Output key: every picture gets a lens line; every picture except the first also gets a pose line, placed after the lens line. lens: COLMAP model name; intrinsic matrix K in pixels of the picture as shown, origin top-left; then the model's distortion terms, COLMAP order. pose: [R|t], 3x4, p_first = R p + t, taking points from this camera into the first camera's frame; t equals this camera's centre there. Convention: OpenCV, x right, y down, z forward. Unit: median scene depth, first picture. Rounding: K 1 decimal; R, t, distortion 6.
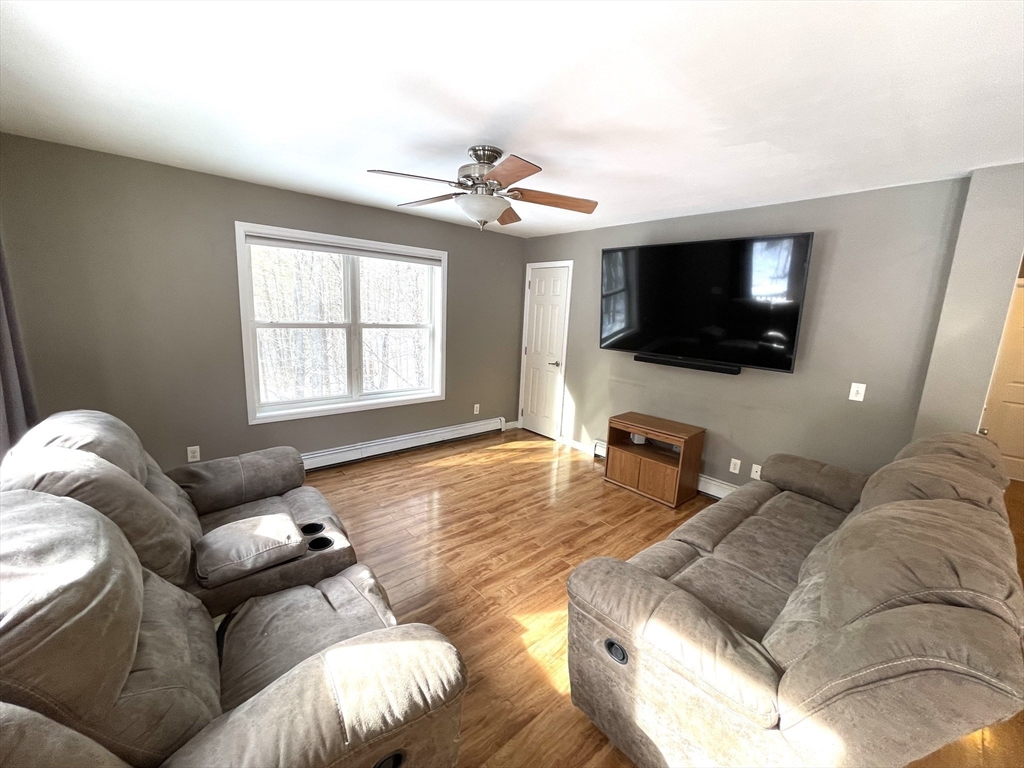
lens RADIAL K [[412.6, 0, 506.2], [0, 412.6, 384.0], [0, 0, 1]] dist [-0.000200, 0.000161]
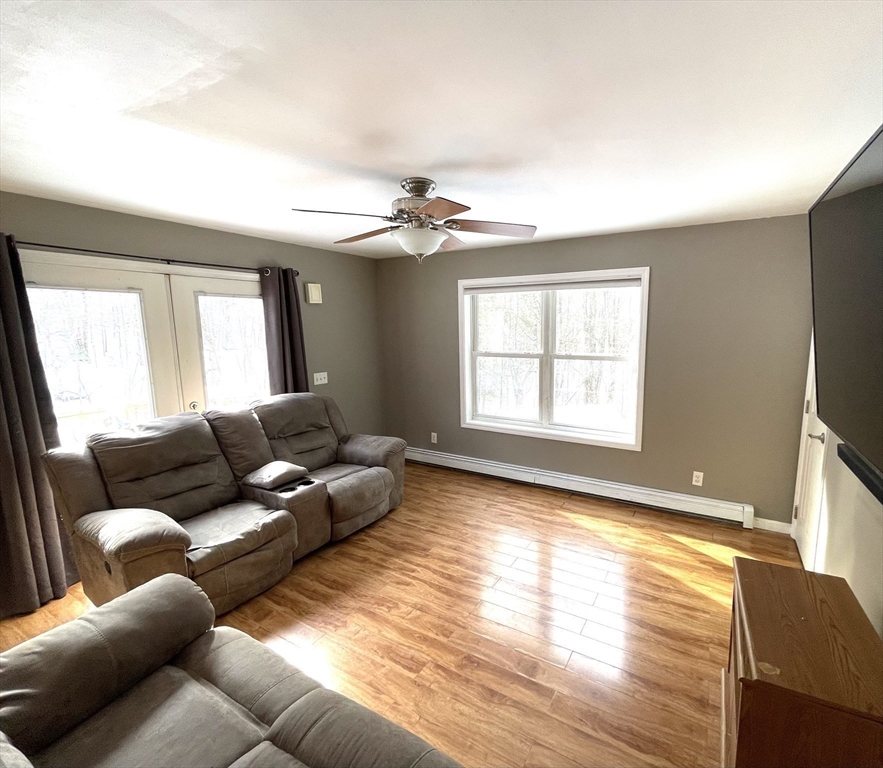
lens RADIAL K [[409.3, 0, 491.5], [0, 409.3, 383.9], [0, 0, 1]] dist [-0.016651, -0.000425]
pose [[0.340909, 0.083570, -0.936374, 0.543535], [-0.152721, 0.987733, 0.032552, -0.082821], [0.927608, 0.131907, 0.349490, 0.507388]]
